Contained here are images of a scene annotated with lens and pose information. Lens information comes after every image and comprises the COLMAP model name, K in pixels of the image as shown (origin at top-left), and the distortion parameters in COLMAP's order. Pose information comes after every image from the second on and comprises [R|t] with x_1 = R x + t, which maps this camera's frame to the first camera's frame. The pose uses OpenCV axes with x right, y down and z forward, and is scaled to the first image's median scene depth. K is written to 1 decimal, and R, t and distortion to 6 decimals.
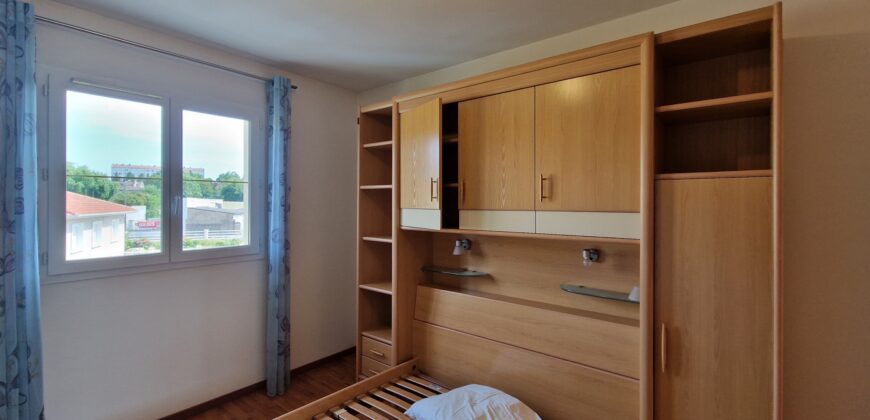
lens RADIAL K [[368.9, 0, 440.4], [0, 368.9, 201.5], [0, 0, 1]] dist [0.002145, -0.006636]
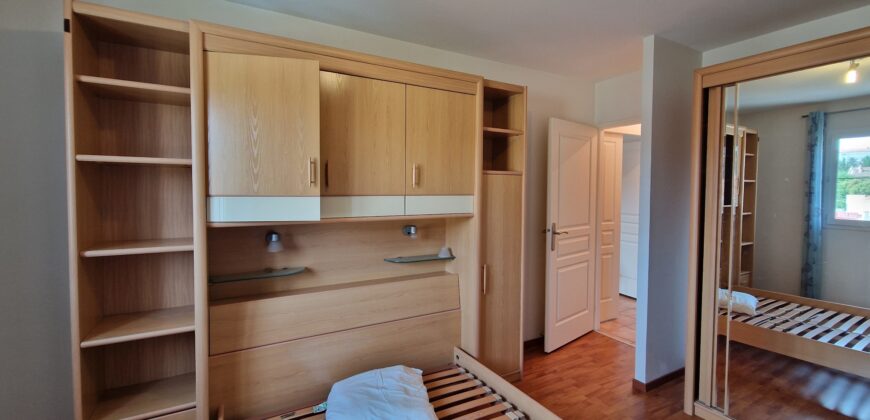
lens RADIAL K [[368.9, 0, 440.4], [0, 368.9, 201.5], [0, 0, 1]] dist [0.002145, -0.006636]
pose [[0.352136, -0.034725, 0.935305, -0.721697], [-0.008487, 0.999152, 0.040291, -0.002194], [-0.935910, -0.022126, 0.351542, 0.471854]]
